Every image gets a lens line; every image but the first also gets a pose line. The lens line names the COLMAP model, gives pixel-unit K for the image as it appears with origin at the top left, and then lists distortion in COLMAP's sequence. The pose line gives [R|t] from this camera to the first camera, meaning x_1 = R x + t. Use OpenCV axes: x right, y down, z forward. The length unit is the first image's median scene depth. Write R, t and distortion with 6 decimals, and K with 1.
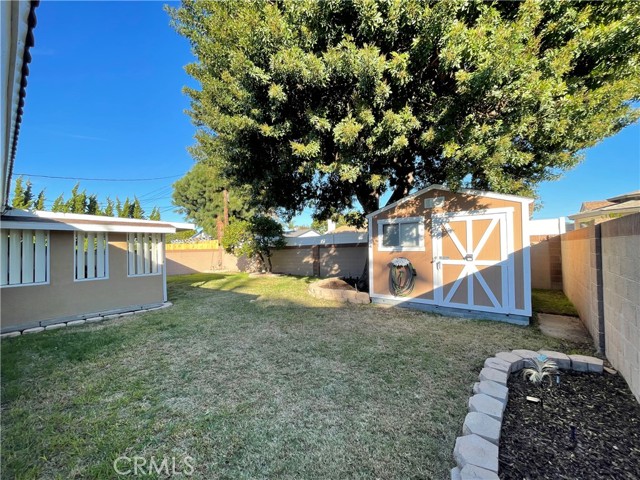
lens RADIAL K [[258.7, 0, 320.8], [0, 258.7, 243.8], [0, 0, 1]] dist [-0.002148, 0.000552]
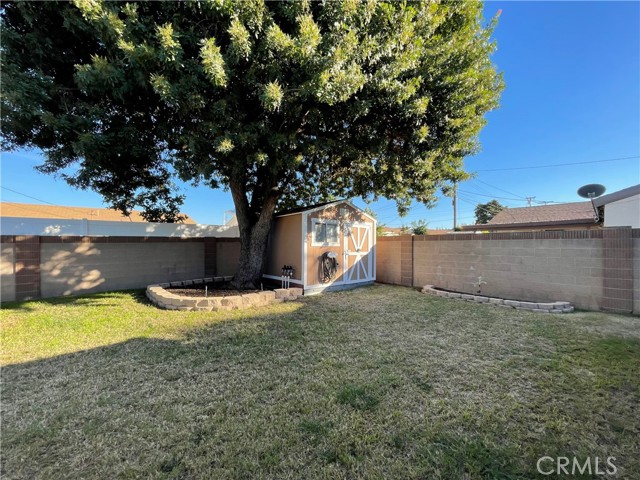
lens RADIAL K [[258.7, 0, 320.8], [0, 258.7, 243.8], [0, 0, 1]] dist [-0.002148, 0.000552]
pose [[0.174816, 0.026113, 0.984255, -0.919743], [-0.017788, 0.999569, -0.023360, 0.047025], [-0.984440, -0.013424, 0.175206, 0.823854]]
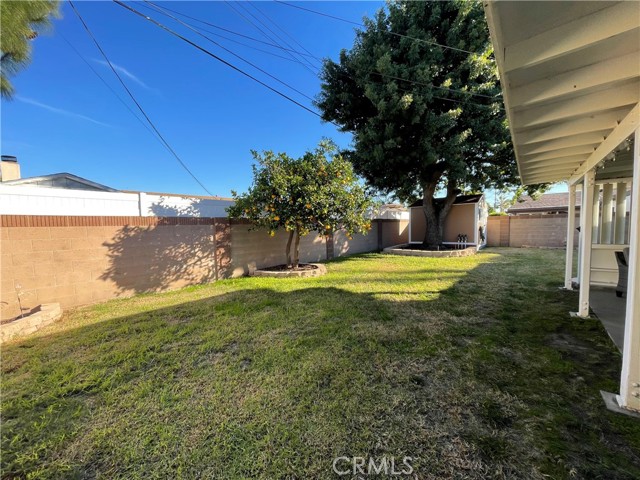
lens RADIAL K [[258.7, 0, 320.8], [0, 258.7, 243.8], [0, 0, 1]] dist [-0.002148, 0.000552]
pose [[-0.002664, -0.034954, 0.999385, -1.802239], [0.006391, 0.999368, 0.034970, 0.116974], [-0.999976, 0.006480, -0.002439, 2.321184]]
